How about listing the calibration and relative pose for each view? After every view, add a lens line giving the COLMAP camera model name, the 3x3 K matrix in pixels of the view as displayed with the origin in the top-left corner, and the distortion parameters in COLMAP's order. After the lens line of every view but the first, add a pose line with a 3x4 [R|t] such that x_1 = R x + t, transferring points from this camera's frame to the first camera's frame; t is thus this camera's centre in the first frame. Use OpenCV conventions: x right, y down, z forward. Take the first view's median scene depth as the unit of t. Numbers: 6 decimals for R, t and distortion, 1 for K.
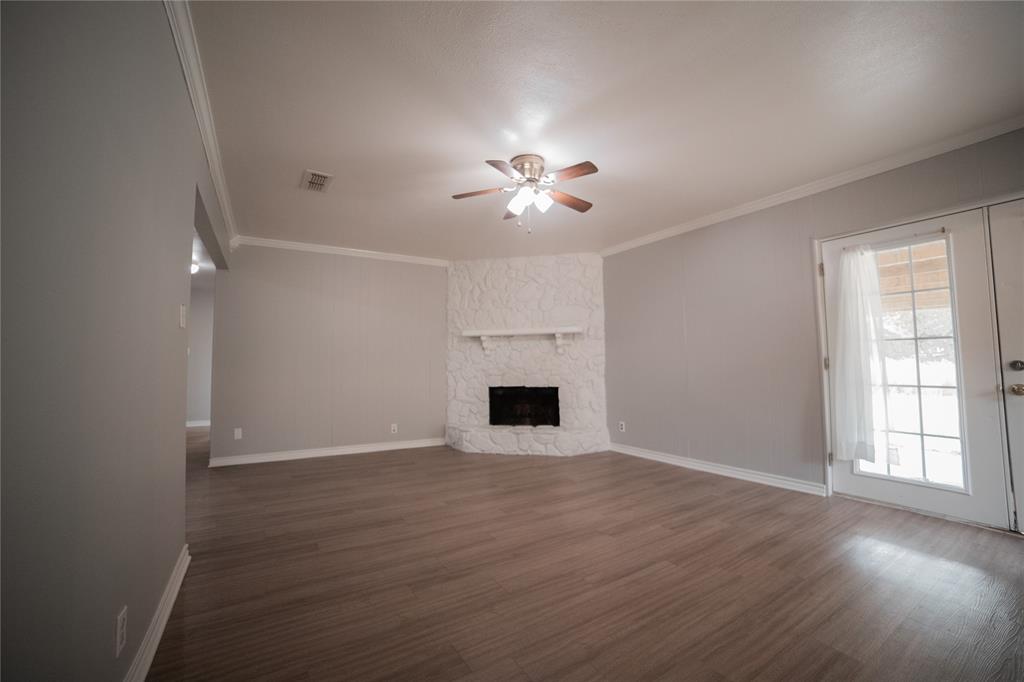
lens RADIAL K [[413.5, 0, 512.0], [0, 413.5, 341.0], [0, 0, 1]] dist [-0.112885, 0.042147]
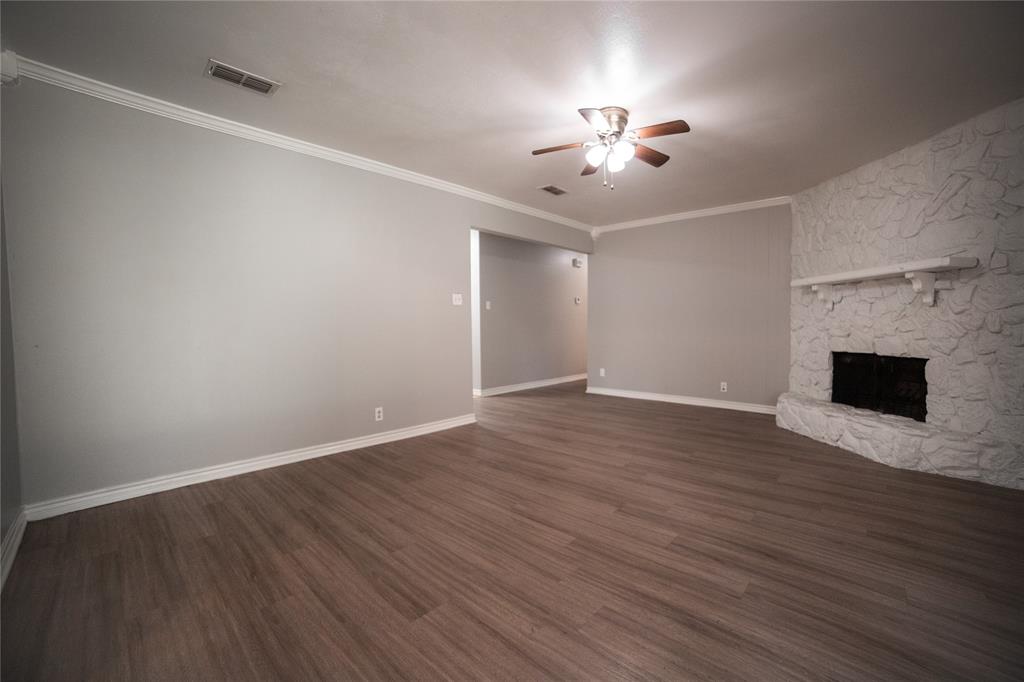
lens RADIAL K [[413.5, 0, 512.0], [0, 413.5, 341.0], [0, 0, 1]] dist [-0.112885, 0.042147]
pose [[0.268597, 0.044703, -0.962215, 0.564052], [0.061376, 0.996099, 0.063410, 0.012744], [0.961295, -0.076088, 0.264805, 0.294805]]
